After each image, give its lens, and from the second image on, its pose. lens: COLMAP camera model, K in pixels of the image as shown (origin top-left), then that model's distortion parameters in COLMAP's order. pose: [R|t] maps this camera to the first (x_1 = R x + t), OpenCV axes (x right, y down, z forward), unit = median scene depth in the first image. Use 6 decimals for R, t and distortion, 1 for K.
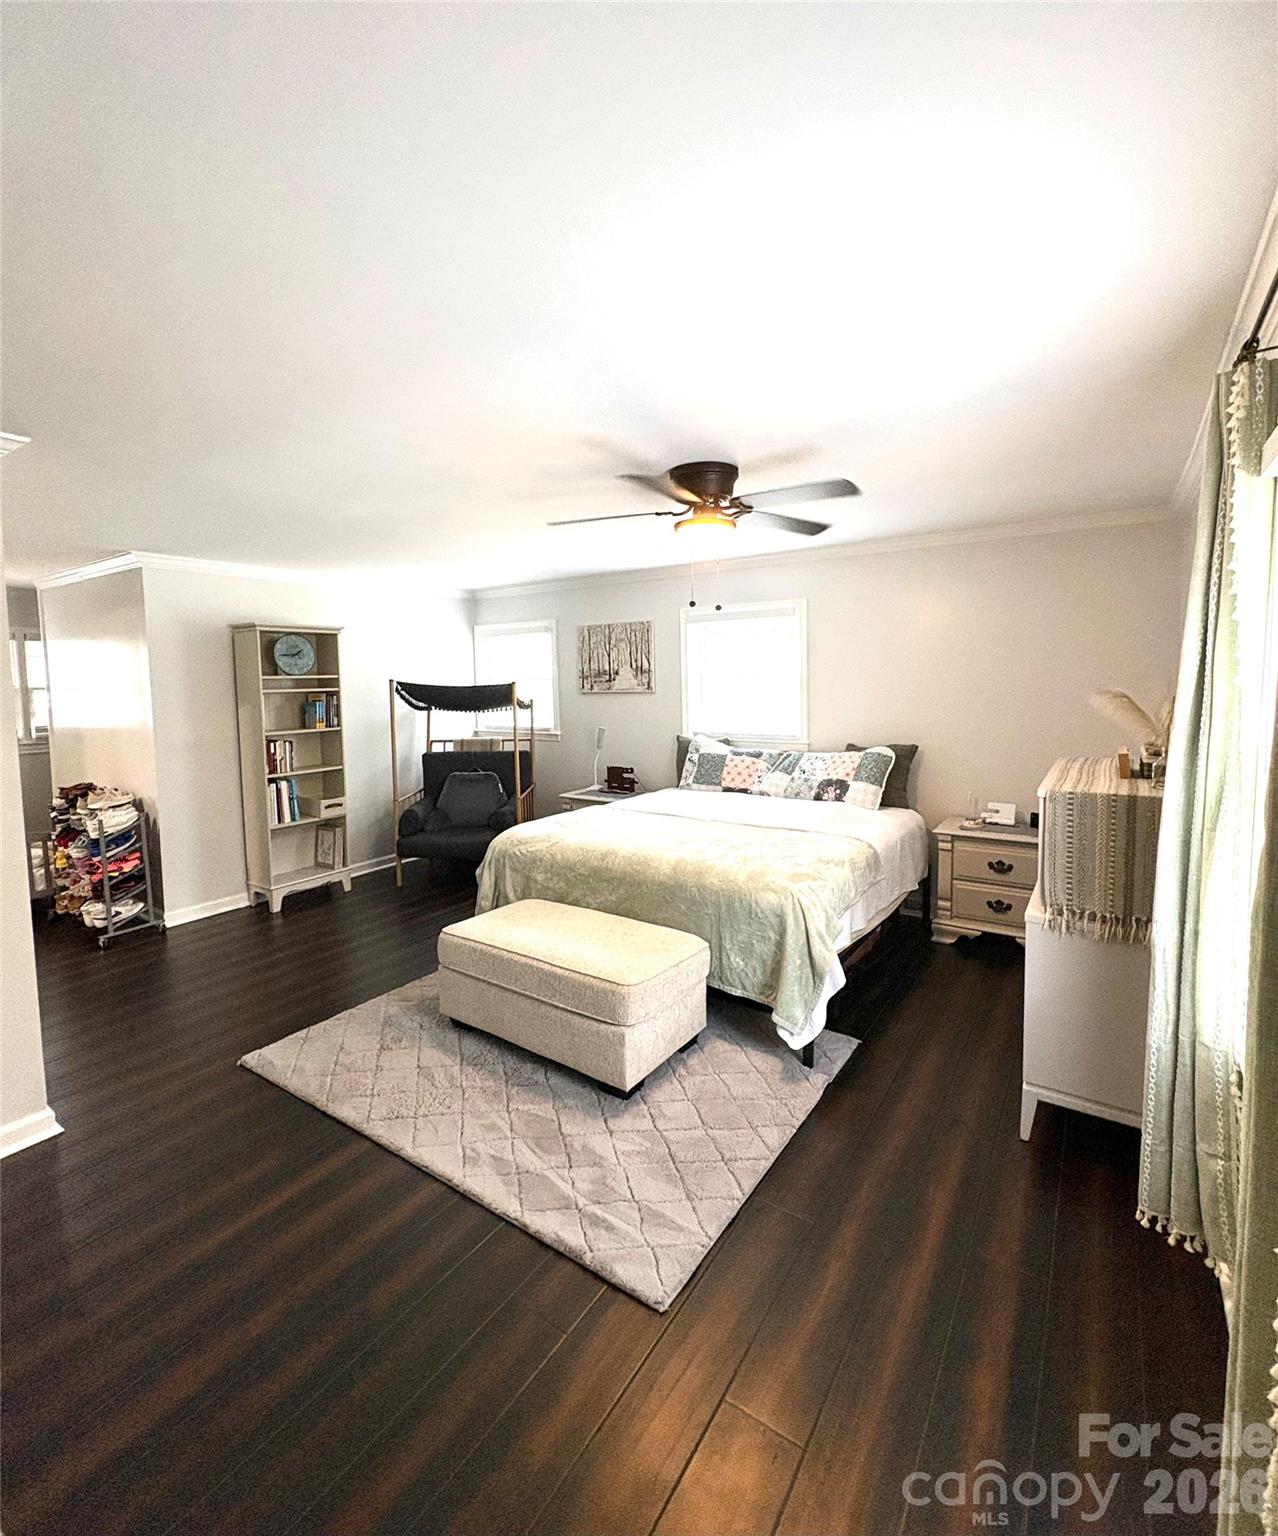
lens RADIAL K [[685.9, 0, 644.1], [0, 685.9, 728.1], [0, 0, 1]] dist [0.009925, 0.000001]
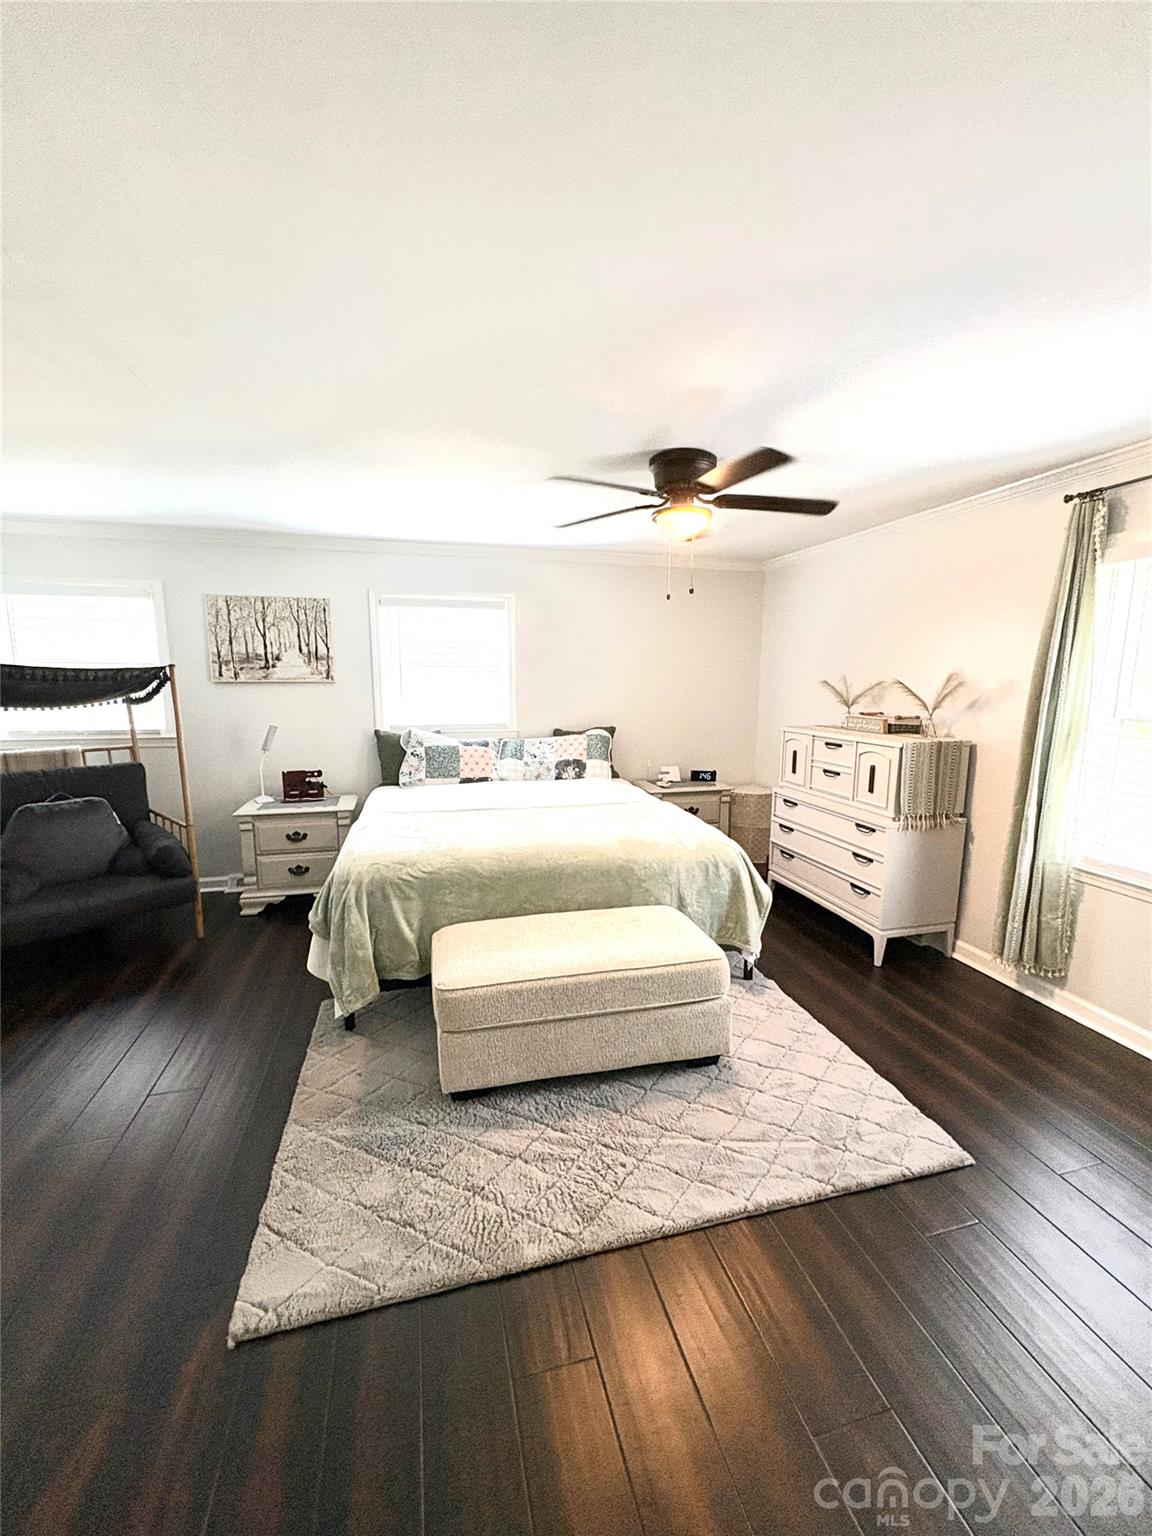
lens RADIAL K [[614.3, 0, 576.0], [0, 614.3, 768.0], [0, 0, 1]] dist [-0.000775, -0.000163]
pose [[0.664861, -0.091179, 0.741381, -0.373507], [0.036871, 0.995318, 0.089345, -0.001988], [-0.746057, -0.032067, 0.665110, 0.246290]]
